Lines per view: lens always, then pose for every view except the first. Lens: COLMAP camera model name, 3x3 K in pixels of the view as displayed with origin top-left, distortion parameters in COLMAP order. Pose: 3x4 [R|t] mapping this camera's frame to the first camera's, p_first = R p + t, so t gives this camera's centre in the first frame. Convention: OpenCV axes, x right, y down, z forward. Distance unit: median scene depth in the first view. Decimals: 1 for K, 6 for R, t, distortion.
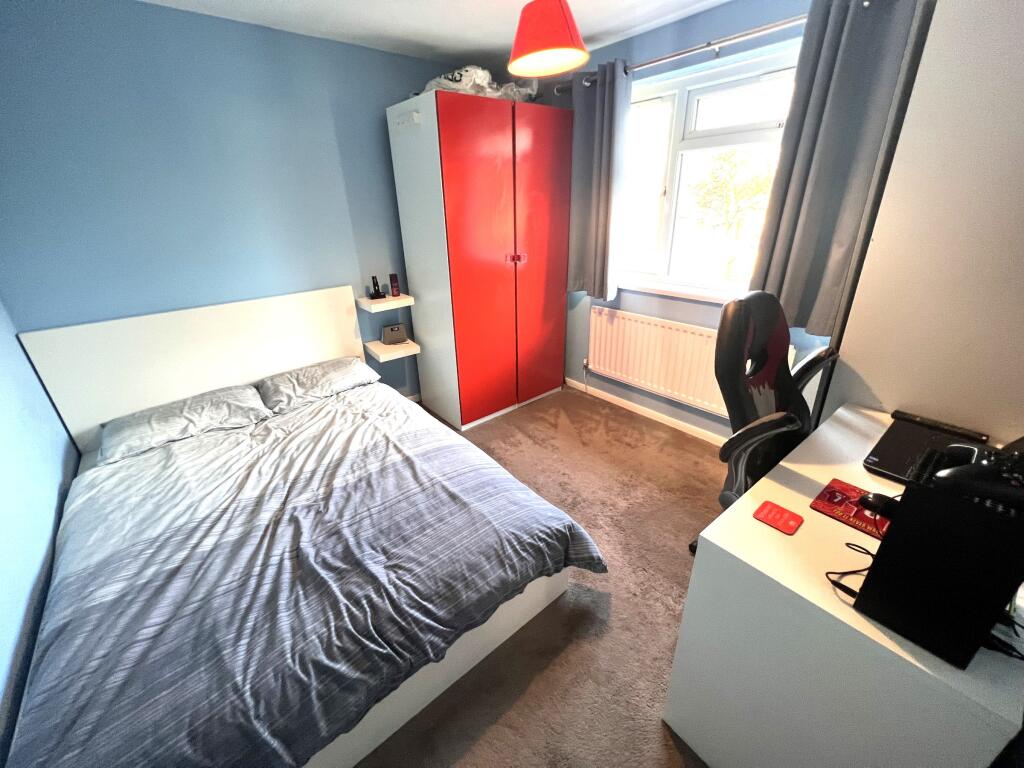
lens RADIAL K [[410.3, 0, 511.0], [0, 410.3, 383.3], [0, 0, 1]] dist [-0.007194, 0.001261]
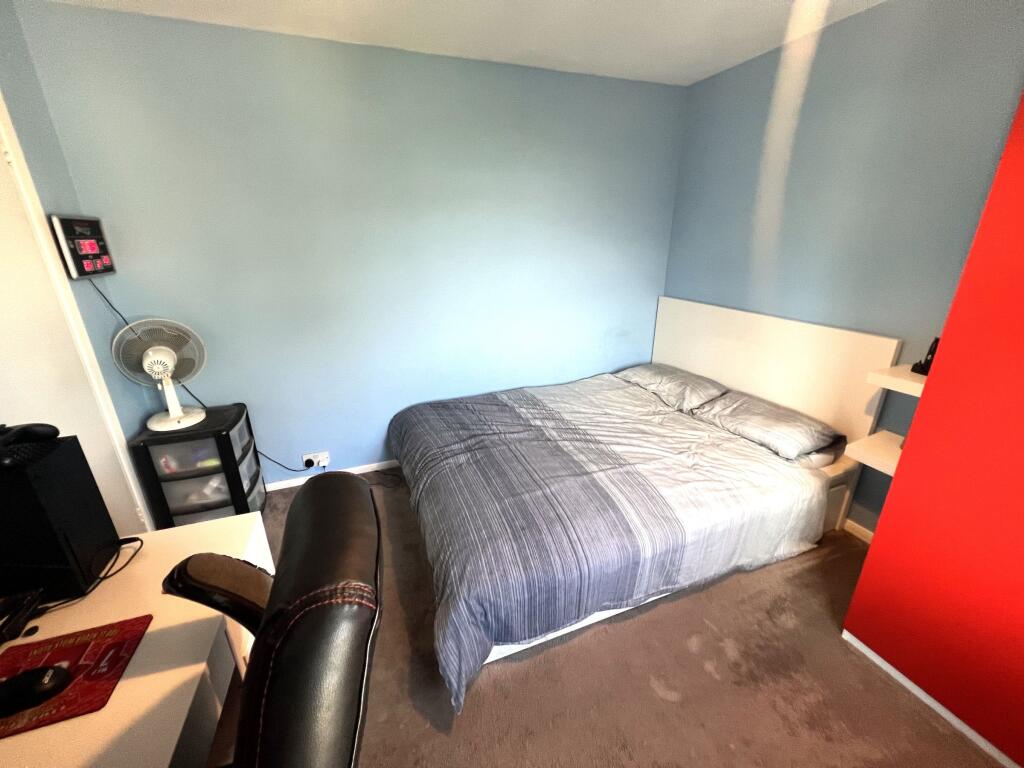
lens RADIAL K [[410.3, 0, 511.6], [0, 410.3, 382.4], [0, 0, 1]] dist [-0.007194, 0.001261]
pose [[-0.327931, 0.351949, -0.876694, 0.588466], [-0.363477, 0.809568, 0.460961, -0.379102], [0.871978, 0.469821, -0.137557, 0.849459]]
